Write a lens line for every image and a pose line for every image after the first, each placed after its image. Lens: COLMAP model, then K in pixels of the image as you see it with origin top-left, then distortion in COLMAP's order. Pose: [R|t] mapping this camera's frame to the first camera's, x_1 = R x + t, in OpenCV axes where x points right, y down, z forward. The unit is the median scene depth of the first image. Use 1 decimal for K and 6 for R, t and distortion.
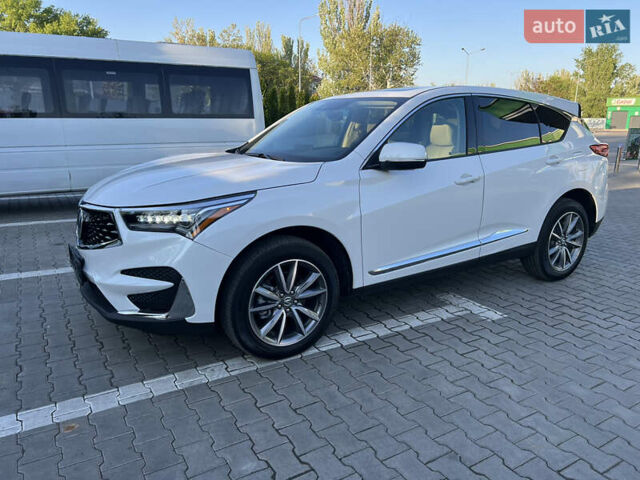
lens RADIAL K [[495.3, 0, 320.0], [0, 495.3, 240.0], [0, 0, 1]] dist [0.033309, -0.011889]
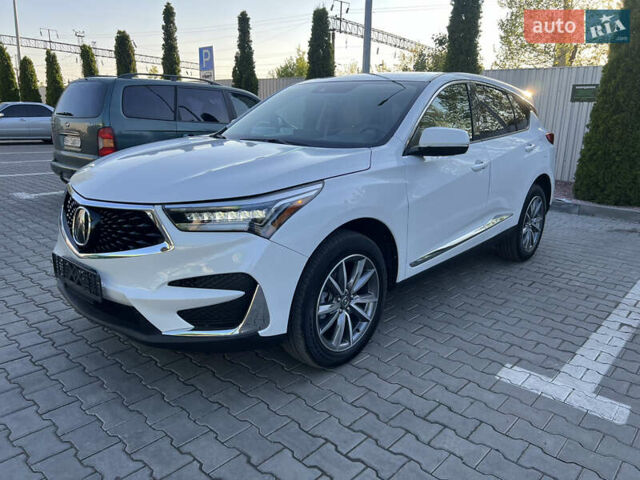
lens RADIAL K [[495.3, 0, 320.0], [0, 495.3, 240.0], [0, 0, 1]] dist [0.033309, -0.011889]
pose [[0.961420, -0.054012, 0.269731, -0.361123], [0.050403, 0.998523, 0.020296, -0.010336], [-0.270429, -0.005918, 0.962722, 0.145761]]
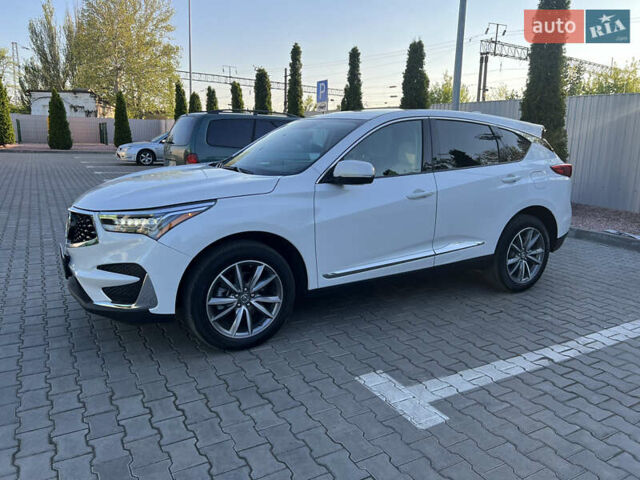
lens RADIAL K [[495.3, 0, 320.0], [0, 495.3, 240.0], [0, 0, 1]] dist [0.033309, -0.011889]
pose [[0.998642, 0.025949, -0.045168, 0.156881], [-0.027243, 0.999229, -0.028271, 0.018773], [0.044400, 0.029463, 0.998579, -0.121593]]
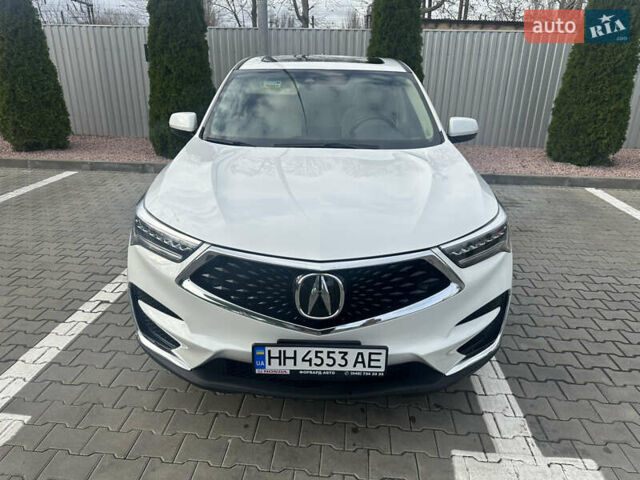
lens RADIAL K [[456.3, 0, 321.0], [0, 456.3, 231.7], [0, 0, 1]] dist [0.049839, -0.078483]
pose [[0.548501, -0.290047, 0.784232, -0.992098], [0.195471, 0.956399, 0.217008, -0.259057], [-0.812981, 0.034266, 0.581282, 0.711611]]
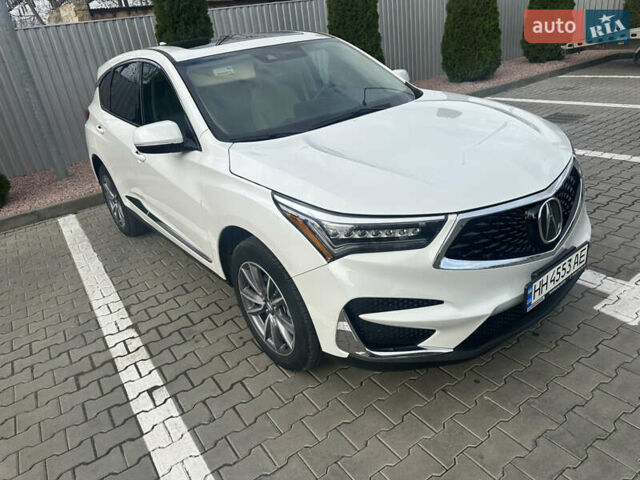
lens RADIAL K [[456.3, 0, 321.0], [0, 456.3, 231.7], [0, 0, 1]] dist [0.049839, -0.078483]
pose [[-0.092199, -0.402964, 0.910560, -1.143106], [0.363549, 0.837704, 0.407533, -0.440147], [-0.927001, 0.368607, 0.069261, 1.374581]]
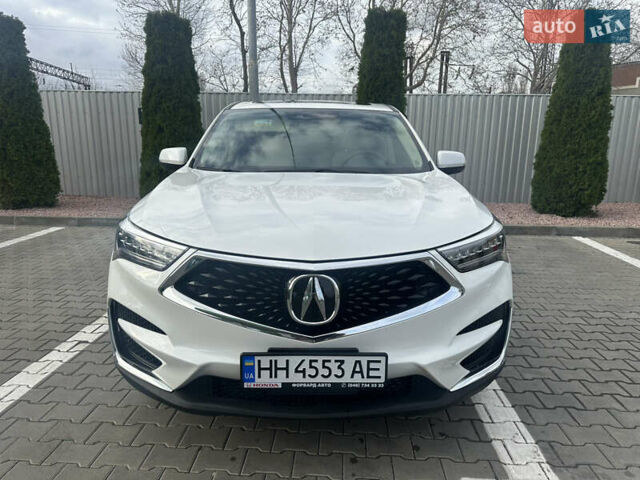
lens RADIAL K [[456.3, 0, 321.0], [0, 456.3, 231.7], [0, 0, 1]] dist [0.049839, -0.078483]
pose [[0.525779, -0.174643, 0.832500, -0.998573], [0.204045, 0.976016, 0.075882, -0.166316], [-0.825785, 0.129970, 0.548804, 0.736827]]
